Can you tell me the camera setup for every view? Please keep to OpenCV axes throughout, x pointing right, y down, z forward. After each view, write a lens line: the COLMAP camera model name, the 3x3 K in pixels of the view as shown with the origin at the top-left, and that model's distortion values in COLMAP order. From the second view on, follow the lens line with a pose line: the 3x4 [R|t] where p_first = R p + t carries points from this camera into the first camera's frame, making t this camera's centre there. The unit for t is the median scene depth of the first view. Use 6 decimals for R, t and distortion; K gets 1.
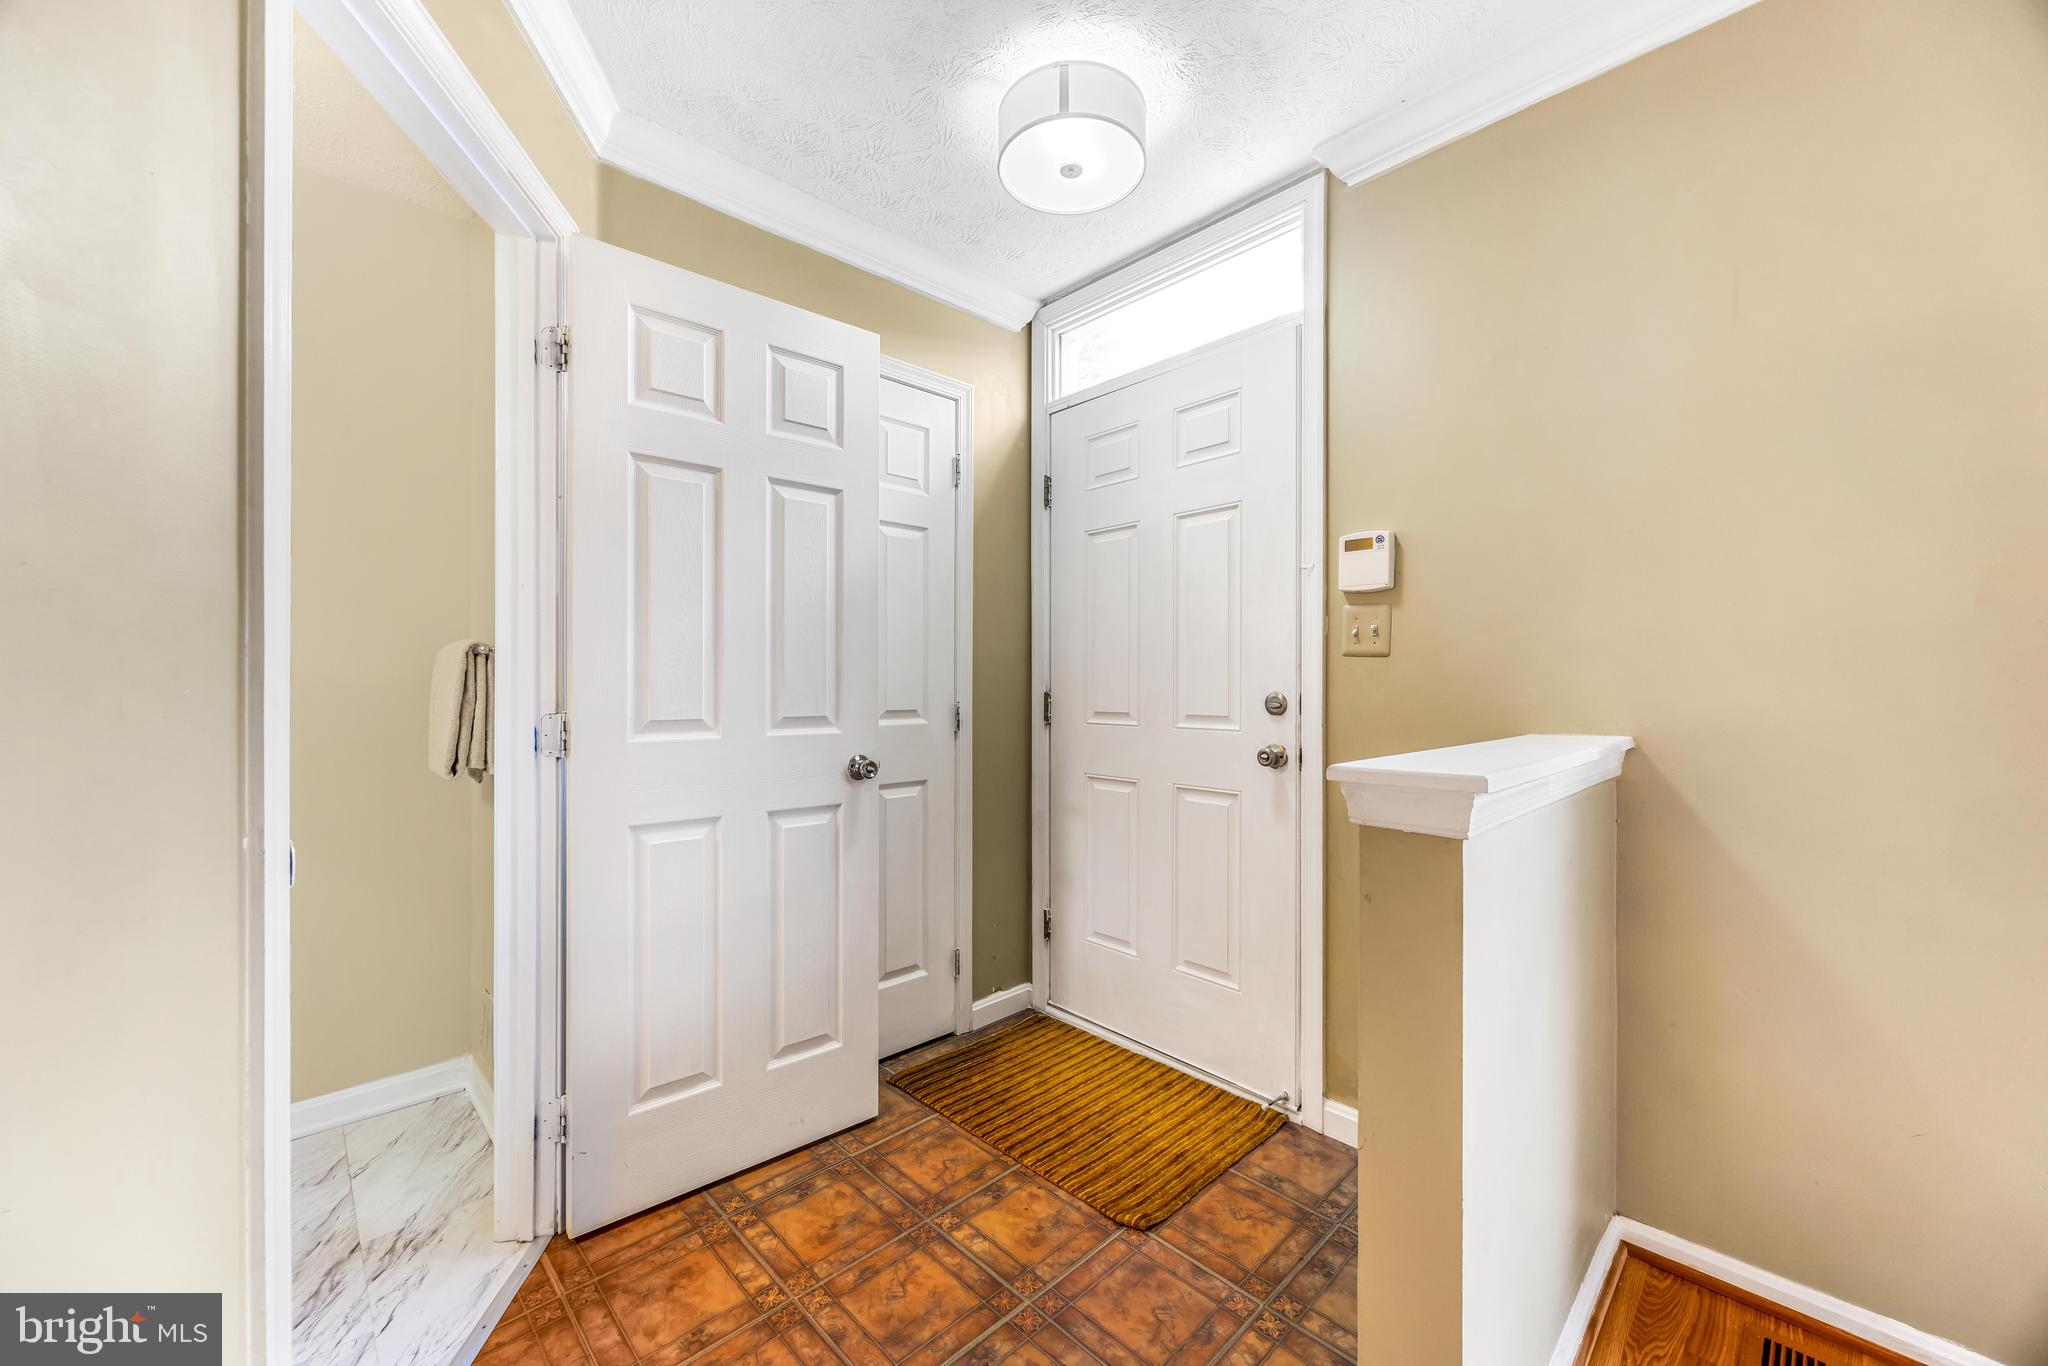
lens RADIAL K [[792.1, 0, 1011.5], [0, 792.1, 696.2], [0, 0, 1]] dist [0.007253, -0.000244]
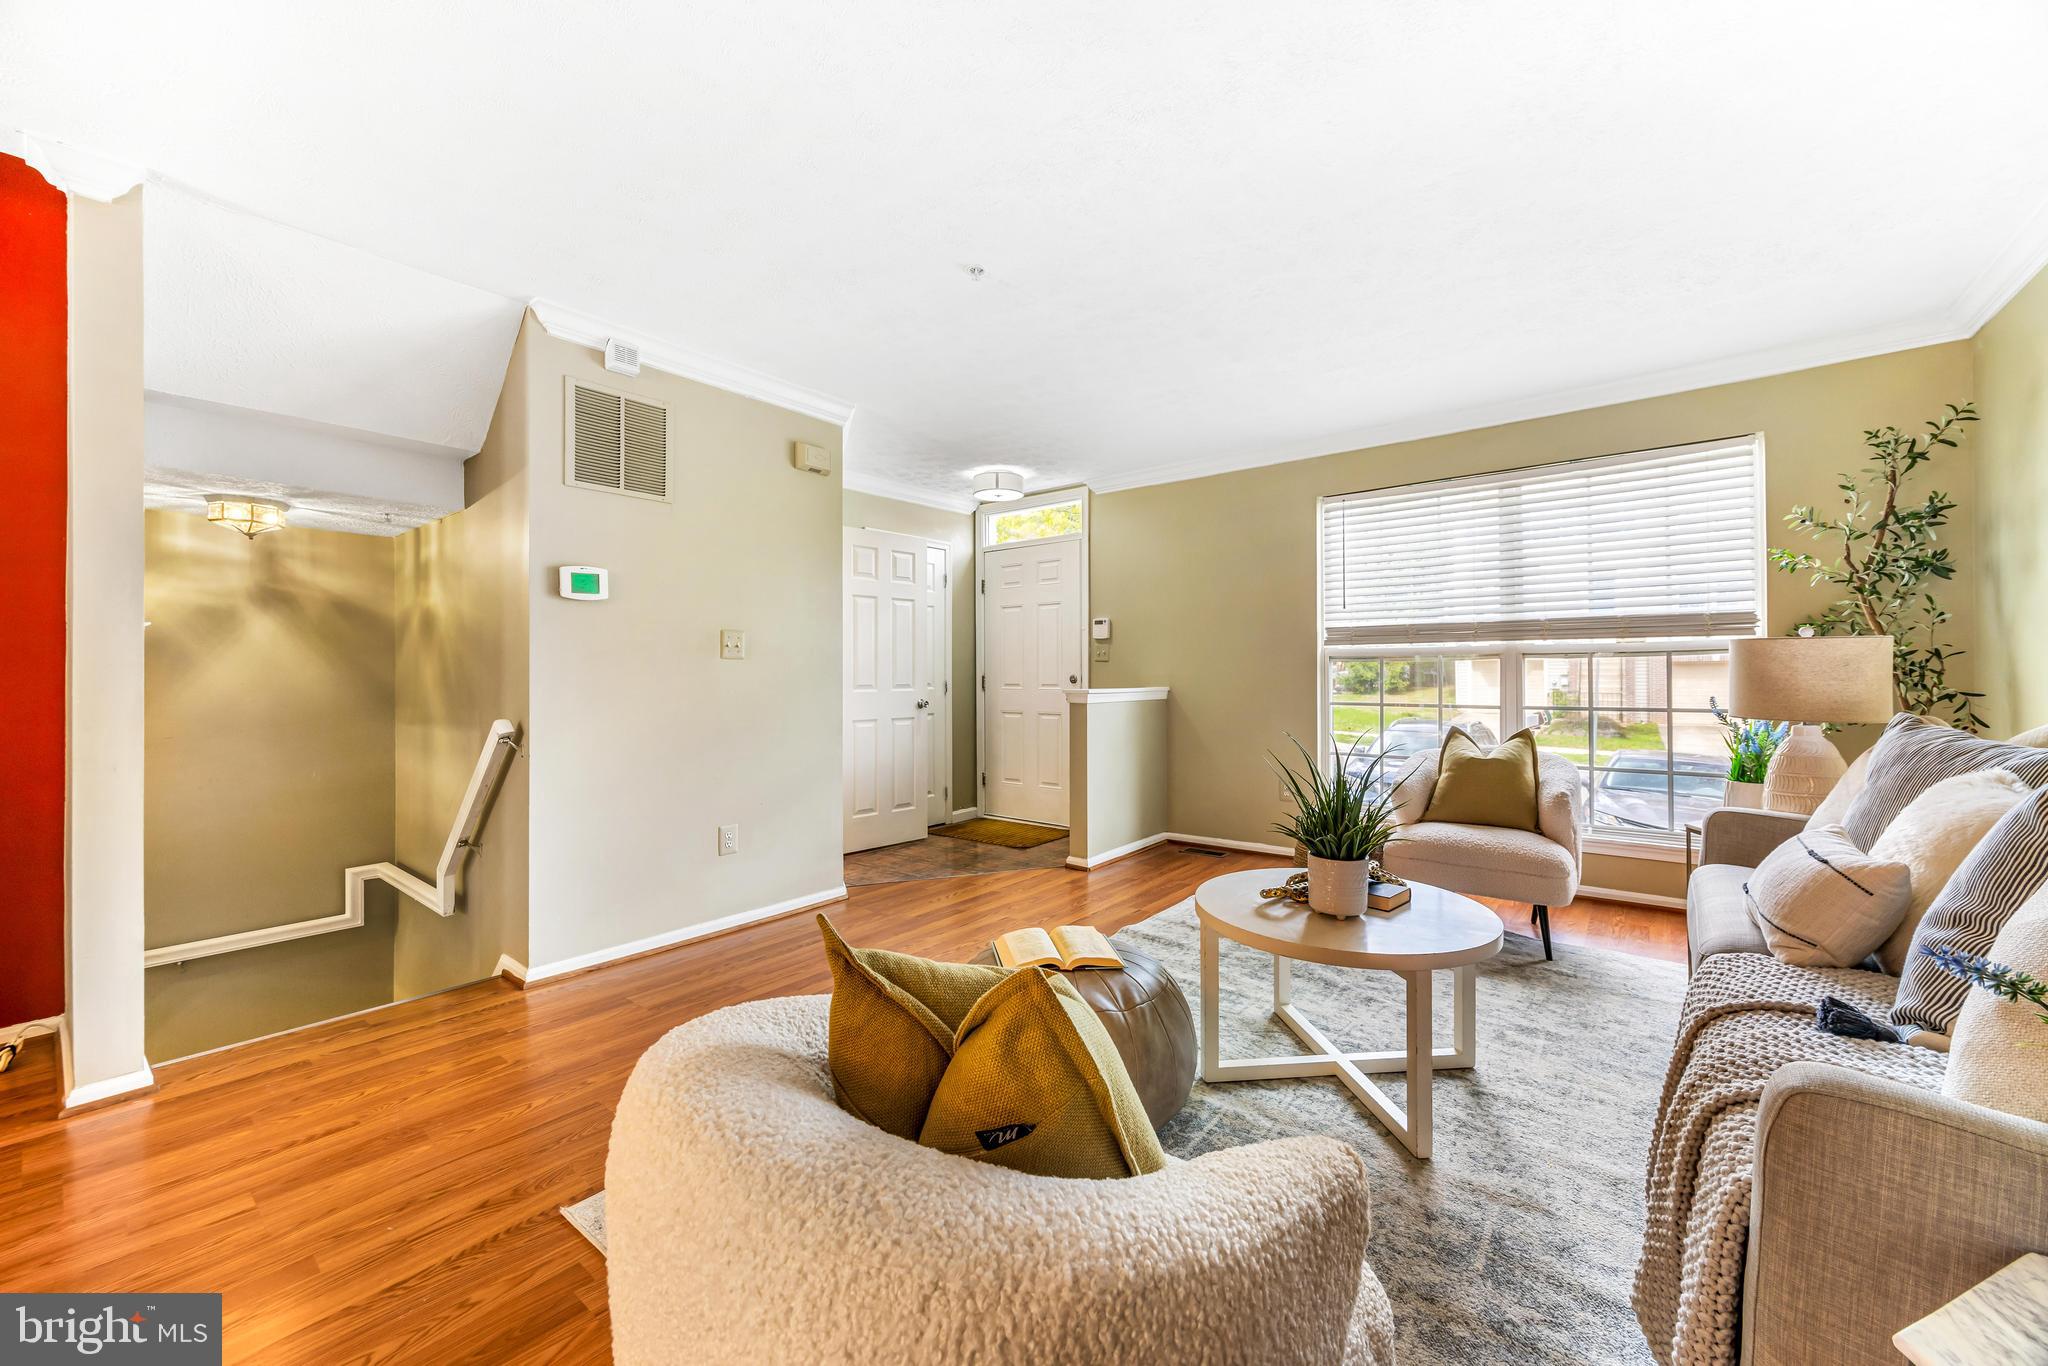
lens RADIAL K [[792.1, 0, 1017.6], [0, 792.1, 677.7], [0, 0, 1]] dist [0.007253, -0.000244]
pose [[0.987891, -0.006960, 0.154991, -0.263044], [0.008090, 0.999945, -0.006659, 0.021709], [-0.154936, 0.007832, 0.987893, -1.565107]]
